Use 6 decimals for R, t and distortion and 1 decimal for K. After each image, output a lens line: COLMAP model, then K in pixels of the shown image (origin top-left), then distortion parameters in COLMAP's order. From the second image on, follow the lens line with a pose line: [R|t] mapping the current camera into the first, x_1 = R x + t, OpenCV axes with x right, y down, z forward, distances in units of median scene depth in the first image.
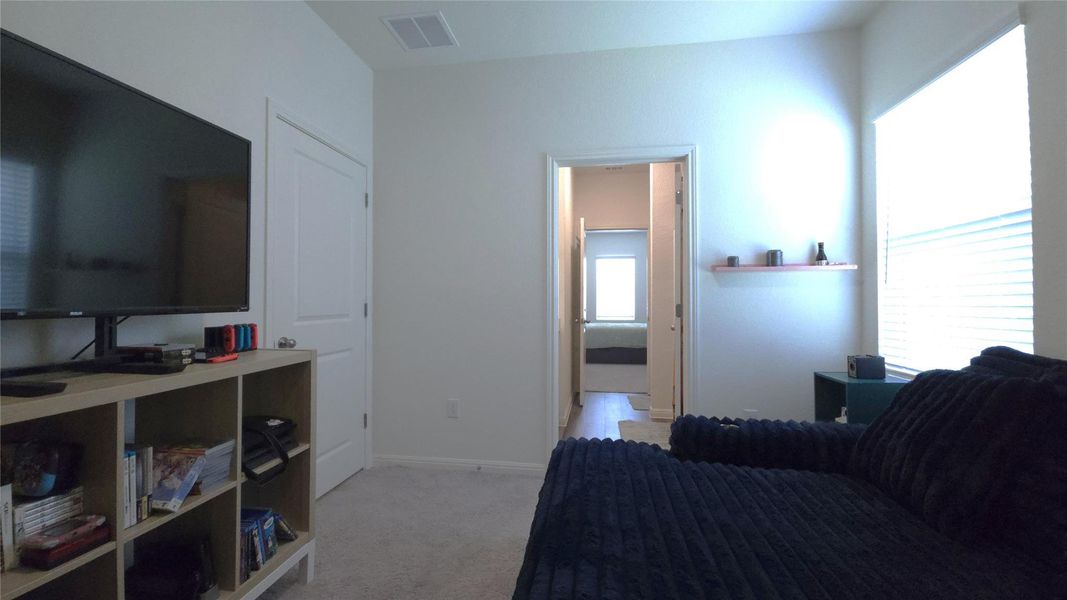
lens RADIAL K [[436.7, 0, 532.1], [0, 436.7, 300.9], [0, 0, 1]] dist [0.002146, 0.000152]
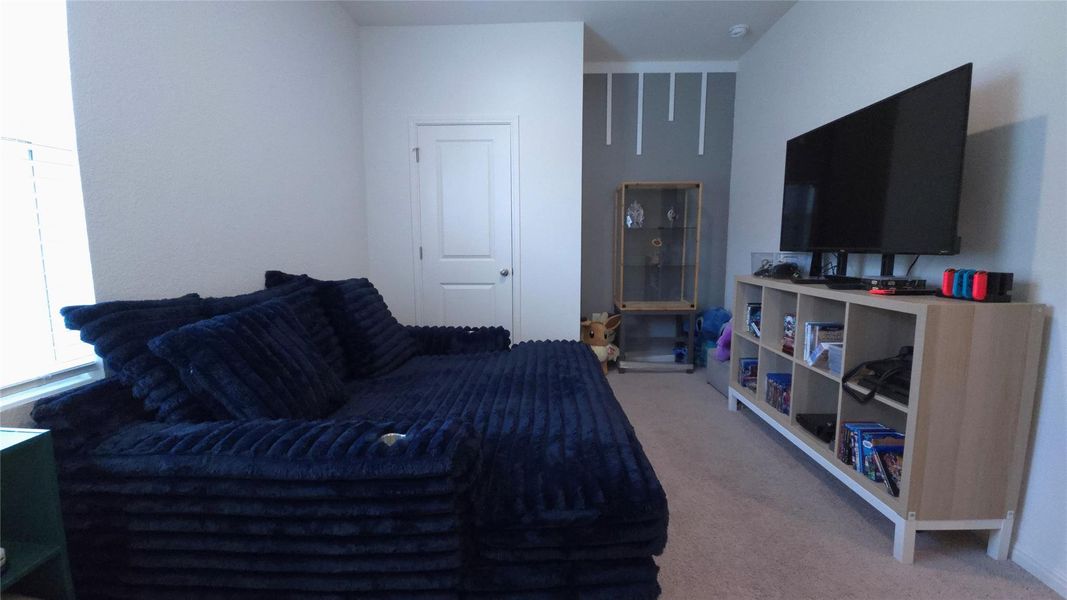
lens RADIAL K [[436.7, 0, 535.8], [0, 436.7, 296.2], [0, 0, 1]] dist [0.002146, 0.000152]
pose [[-0.992011, 0.015428, -0.125208, 0.379974], [0.000730, 0.993180, 0.116592, 0.000940], [0.126152, 0.115569, -0.985256, 1.988217]]
